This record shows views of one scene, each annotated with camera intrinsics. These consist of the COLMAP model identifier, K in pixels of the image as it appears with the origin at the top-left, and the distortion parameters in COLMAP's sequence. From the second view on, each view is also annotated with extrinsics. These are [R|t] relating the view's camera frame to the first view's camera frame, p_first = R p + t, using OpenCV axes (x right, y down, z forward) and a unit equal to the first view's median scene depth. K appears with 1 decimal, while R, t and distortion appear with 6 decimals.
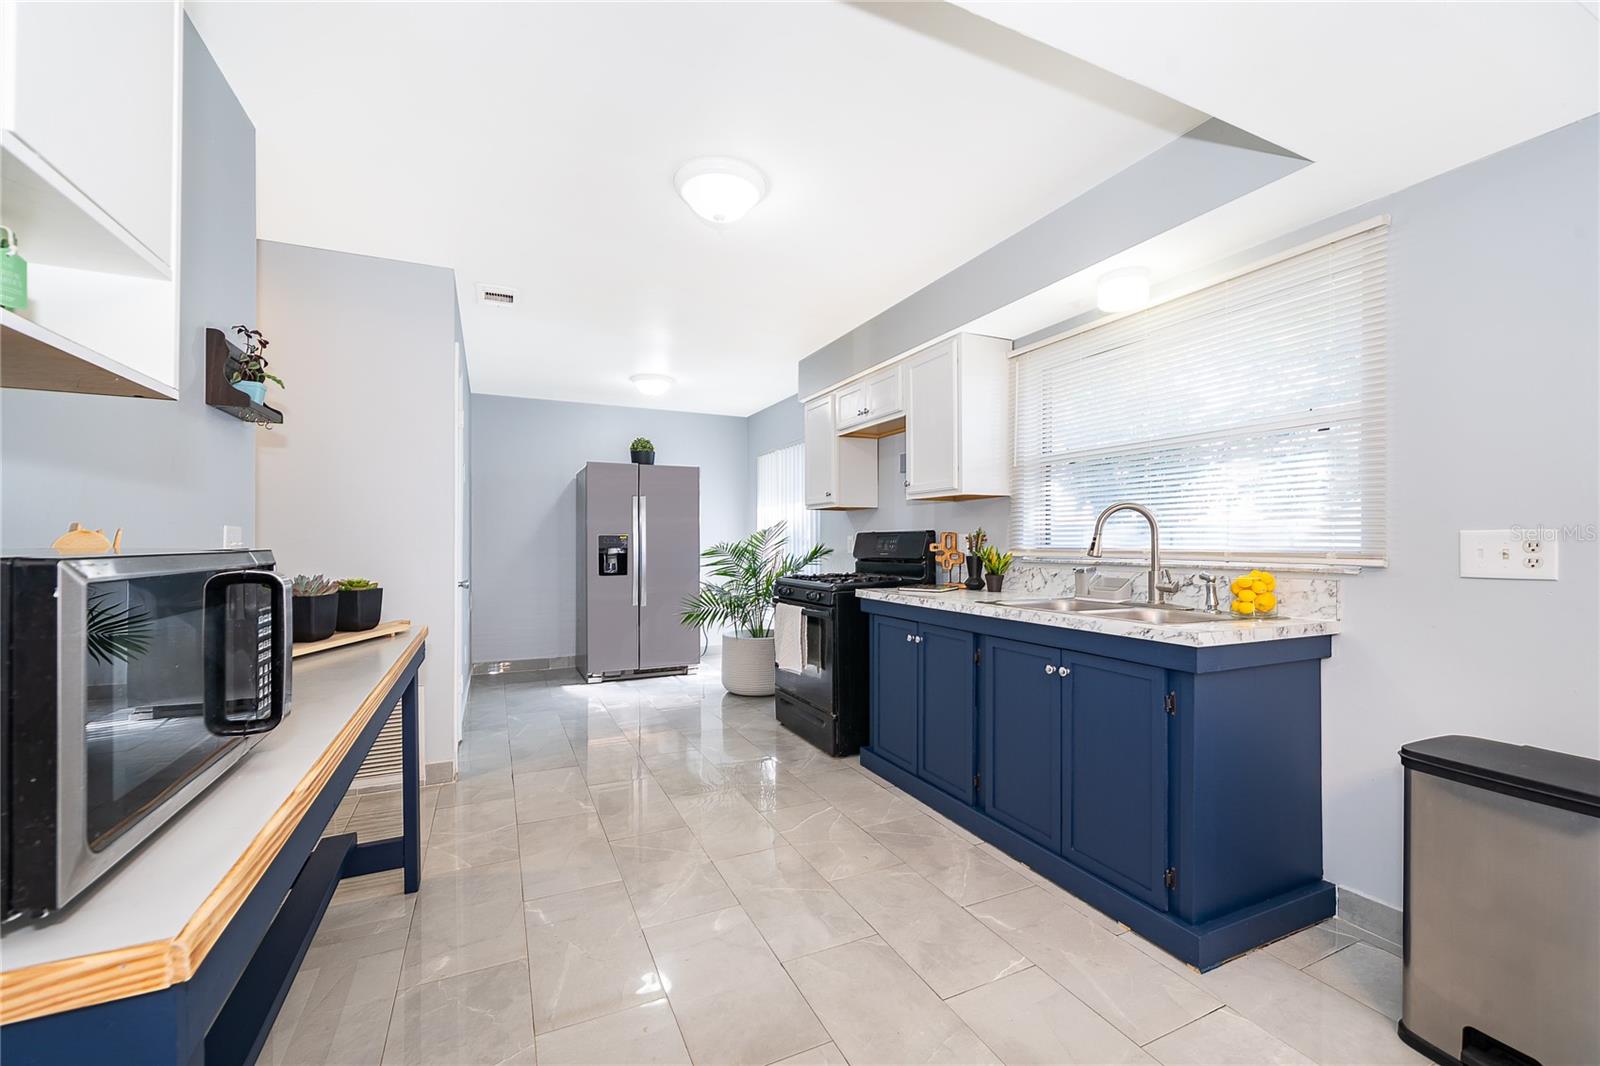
lens RADIAL K [[649.3, 0, 800.0], [0, 649.3, 533.0], [0, 0, 1]] dist [-0.000120, -0.000006]
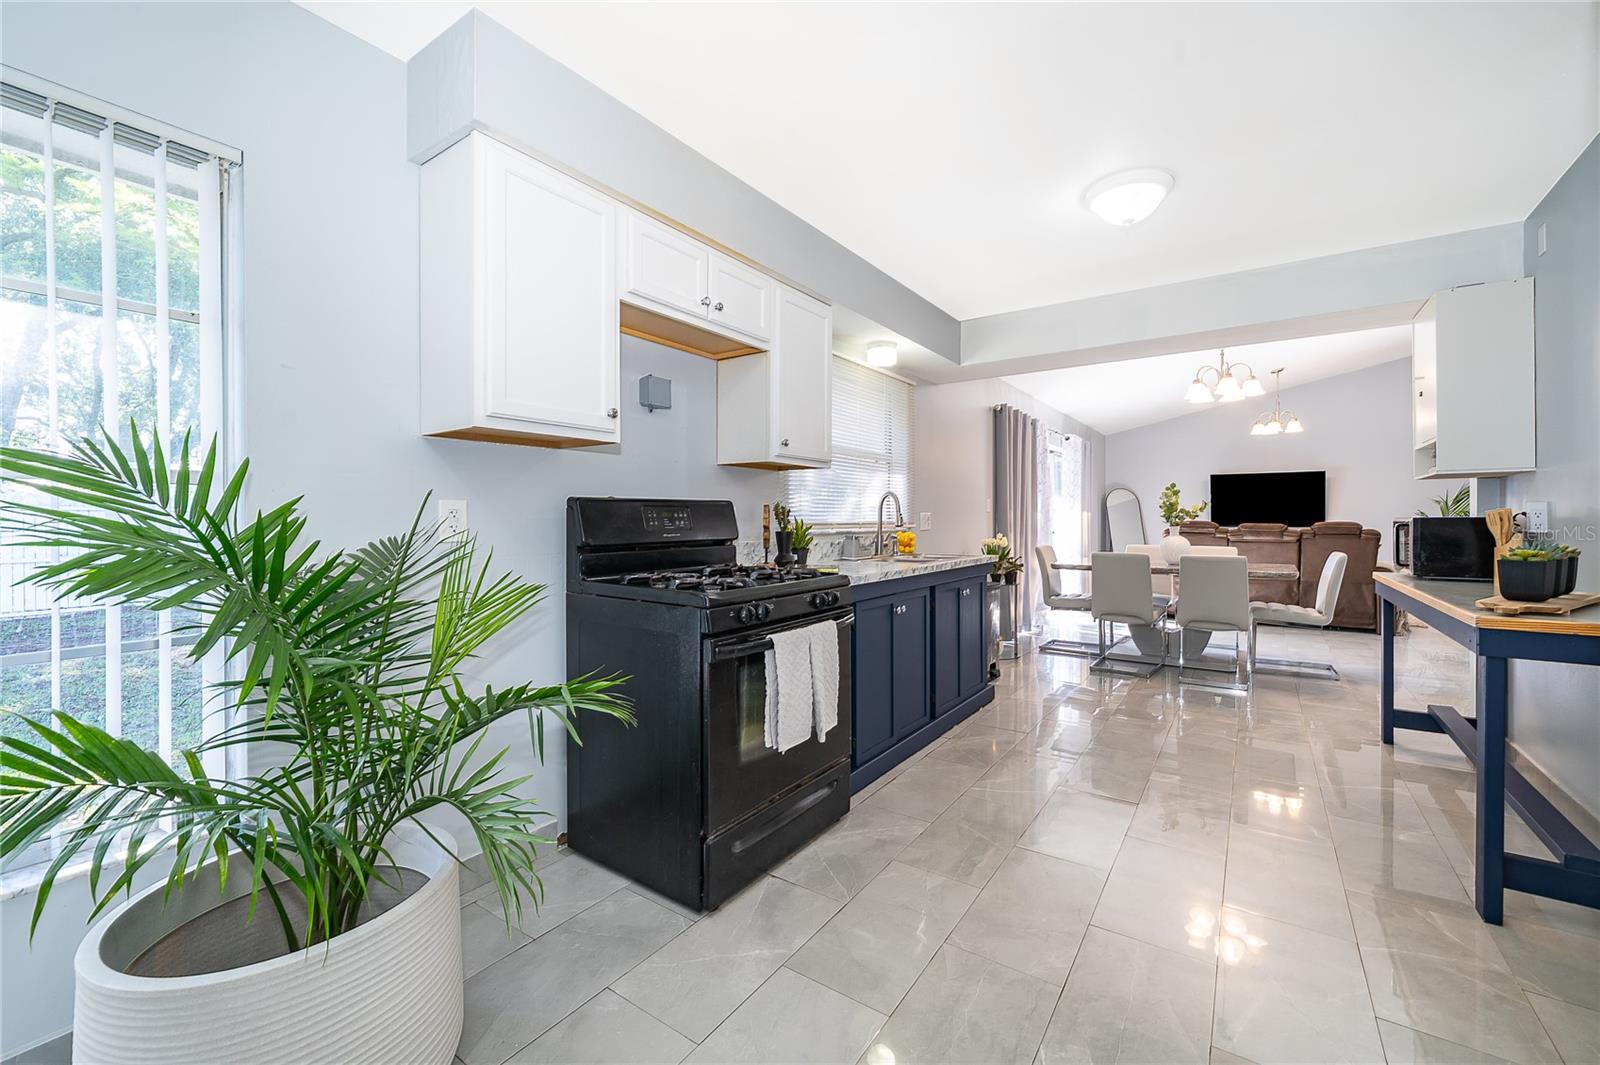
lens RADIAL K [[658.2, 0, 800.0], [0, 658.2, 532.5], [0, 0, 1]] dist [-0.000090, -0.000011]
pose [[-0.501603, -0.007035, 0.865069, -0.712642], [-0.002166, 0.999974, 0.006877, 0.037058], [-0.865095, 0.001576, -0.501605, 1.832955]]
